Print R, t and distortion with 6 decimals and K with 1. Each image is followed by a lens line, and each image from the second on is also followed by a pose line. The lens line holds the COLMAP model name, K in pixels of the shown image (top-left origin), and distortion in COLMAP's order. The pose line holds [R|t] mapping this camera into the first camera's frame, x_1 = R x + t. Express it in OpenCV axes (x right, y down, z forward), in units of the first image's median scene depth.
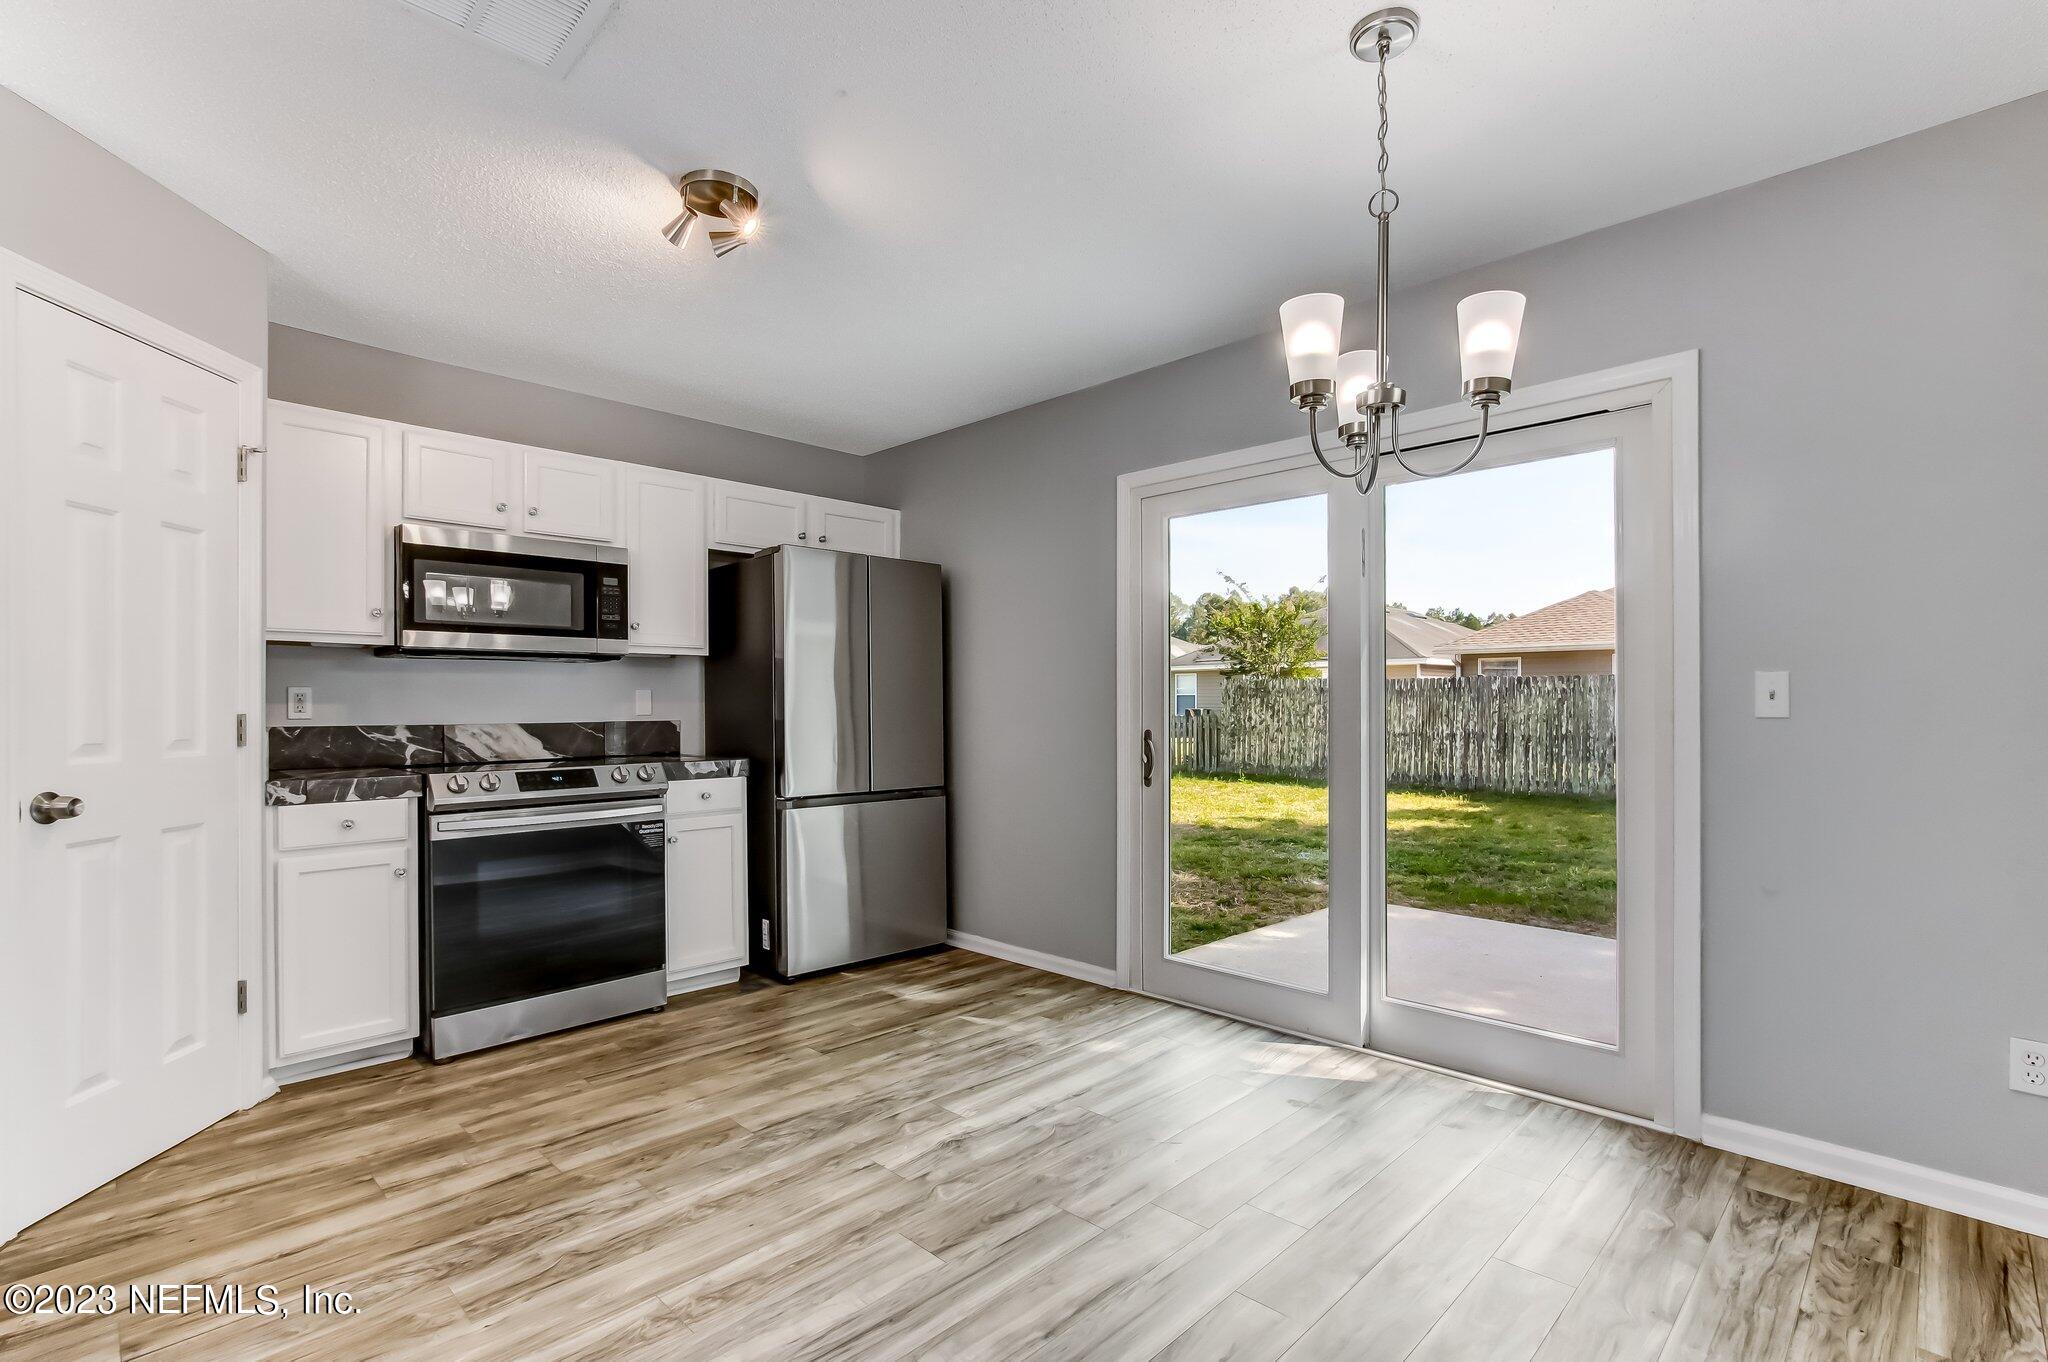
lens RADIAL K [[951.1, 0, 1037.8], [0, 951.1, 684.7], [0, 0, 1]] dist [-0.014194, 0.000604]
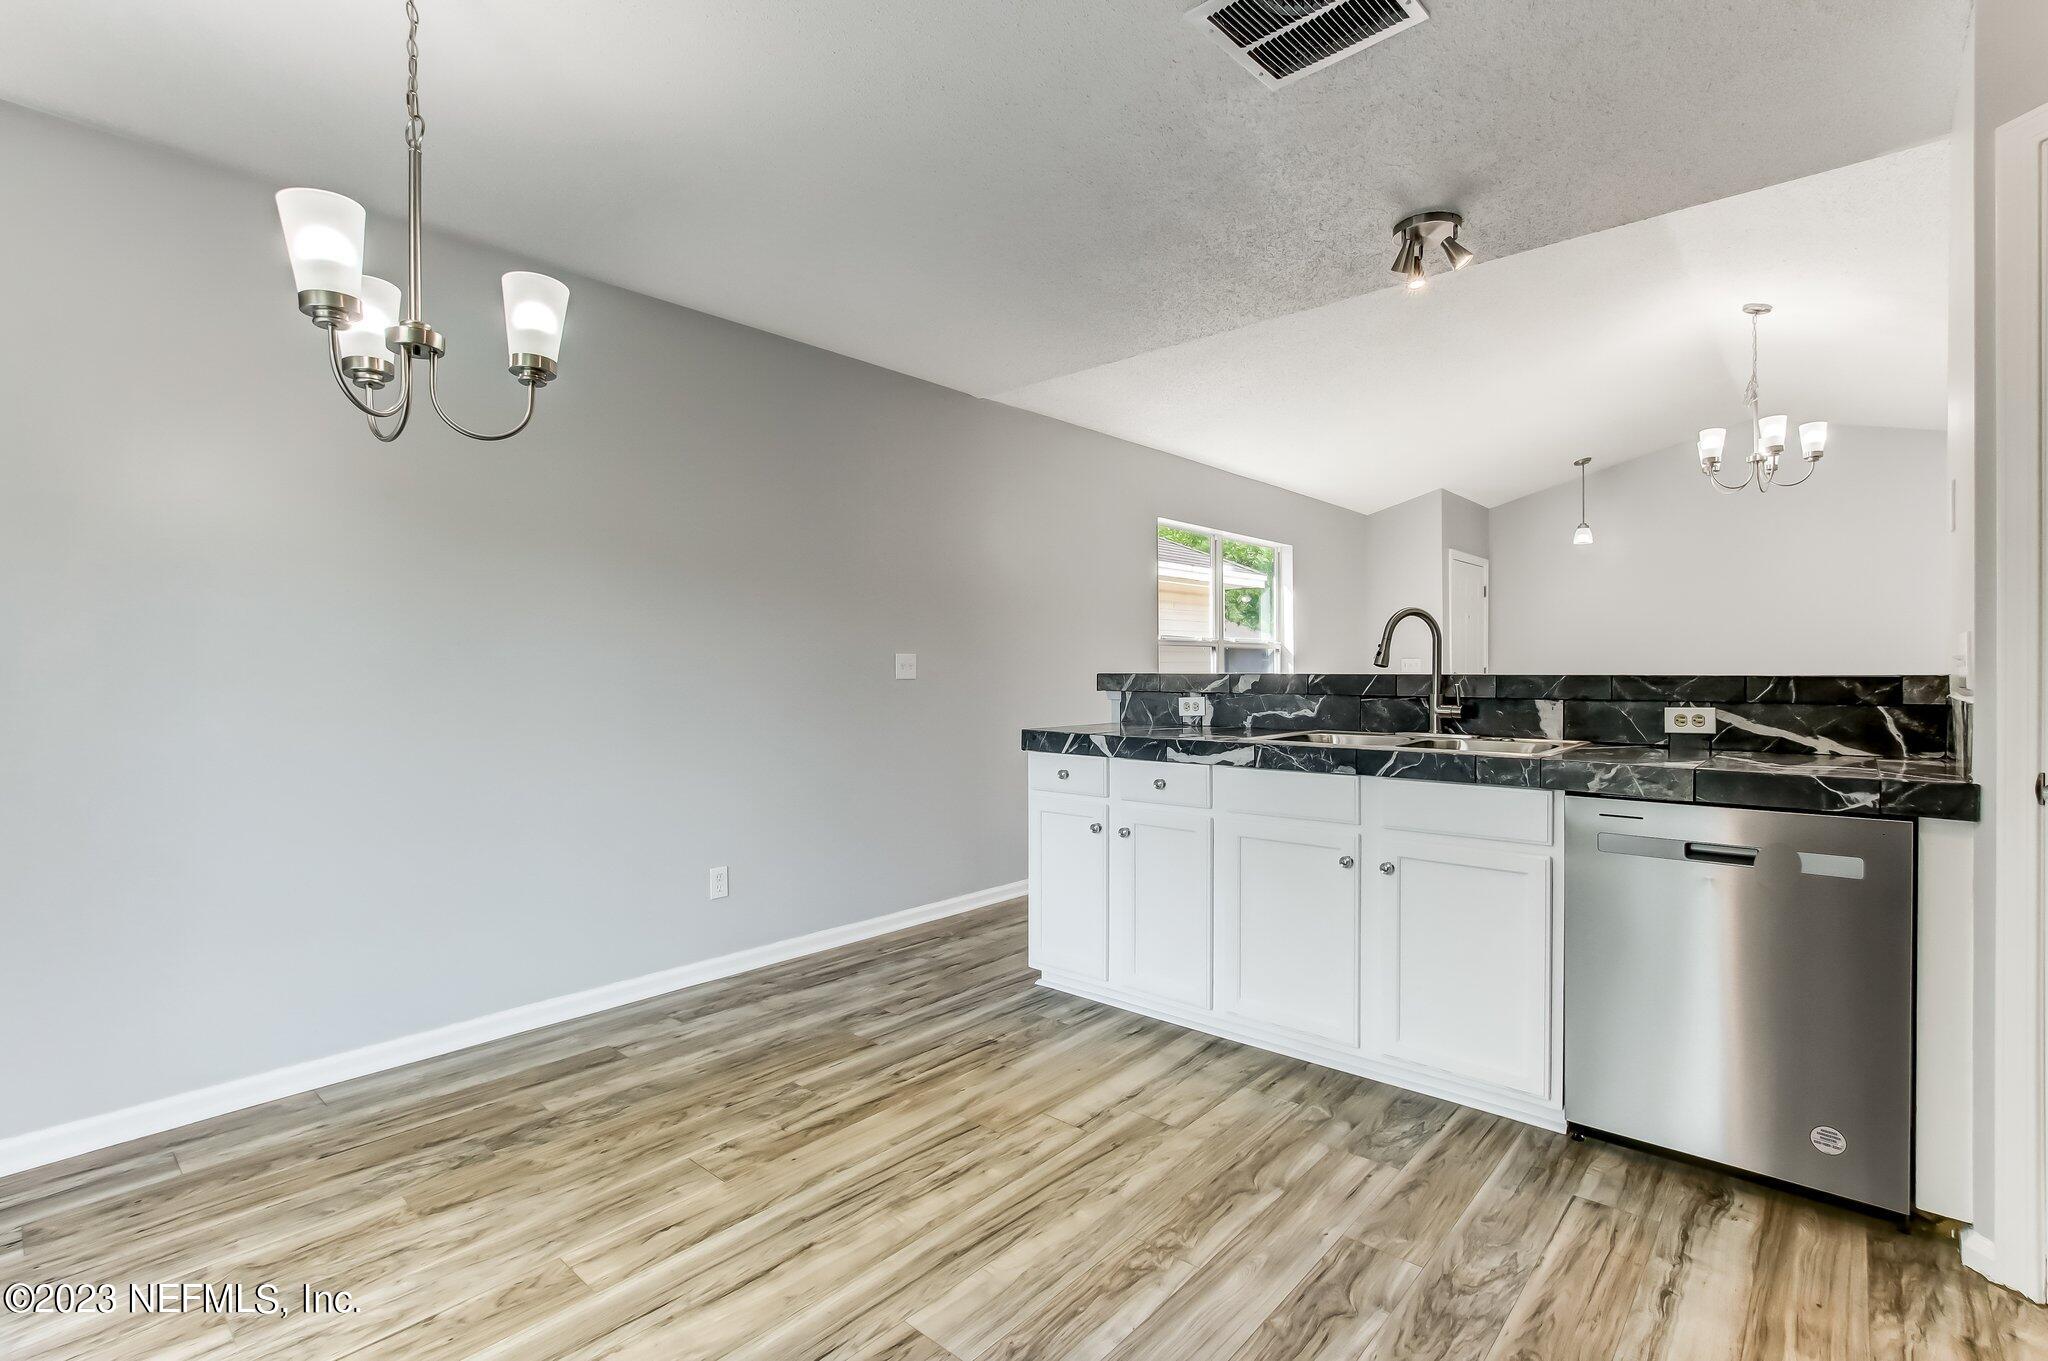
lens RADIAL K [[943.5, 0, 1024.0], [0, 943.5, 680.5], [0, 0, 1]] dist [-0.019909, 0.008520]
pose [[-0.999244, 0.008644, -0.037916, -0.123483], [0.008864, 0.999945, -0.005641, 0.026453], [0.037865, -0.005973, -0.999265, 1.281719]]
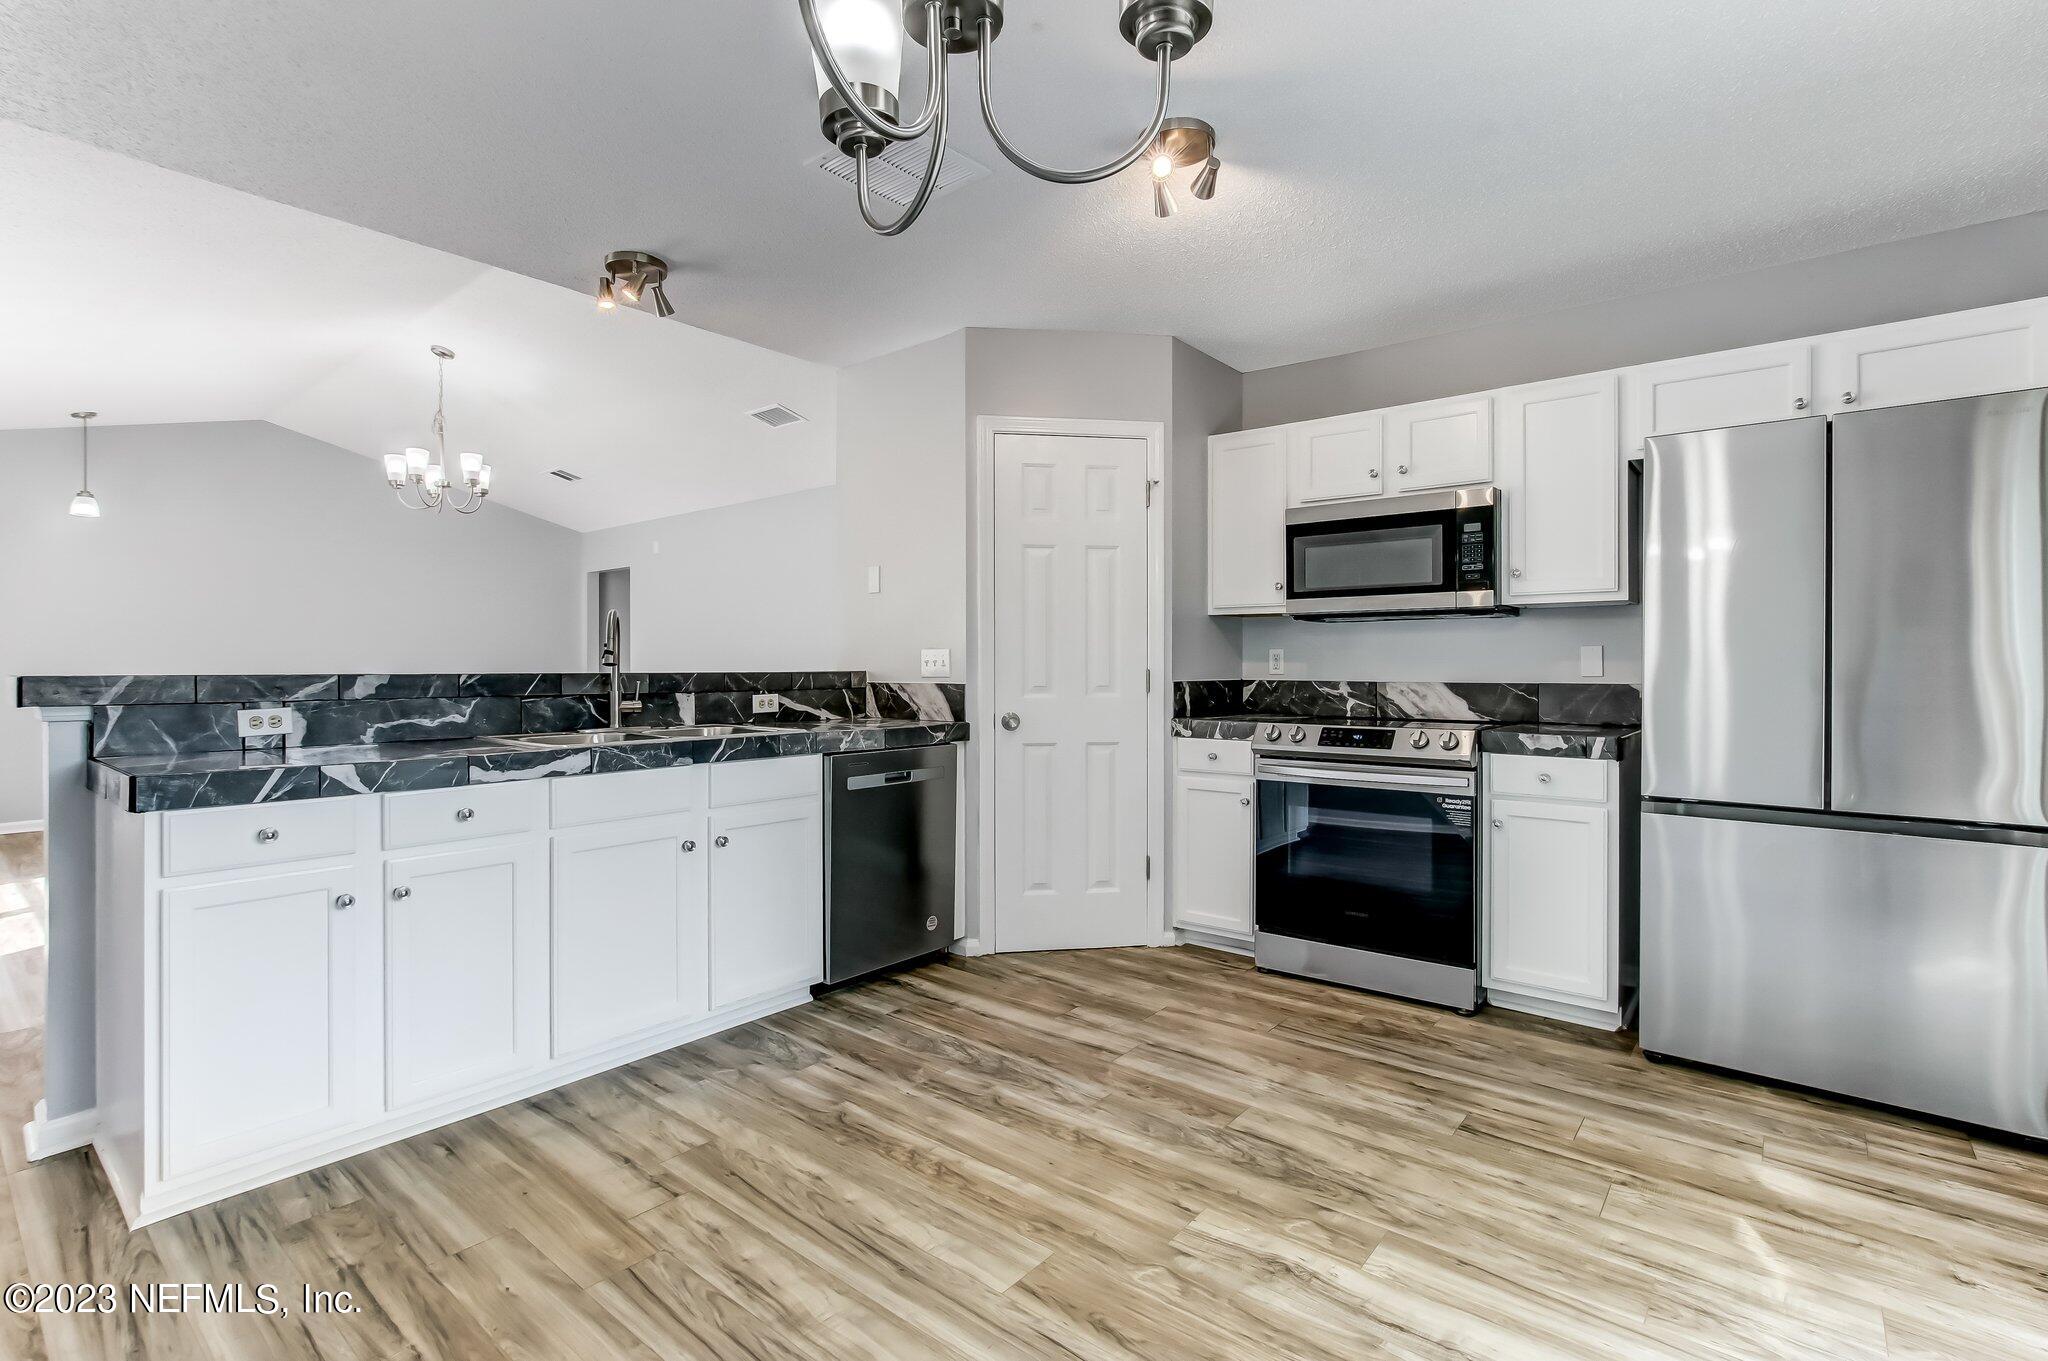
lens RADIAL K [[953.1, 0, 1033.4], [0, 953.1, 659.8], [0, 0, 1]] dist [-0.010908, 0.000866]
pose [[0.081009, -0.001492, -0.996712, 0.547730], [0.019648, 0.999807, 0.000100, 0.011990], [0.996520, -0.019592, 0.081022, 0.670922]]
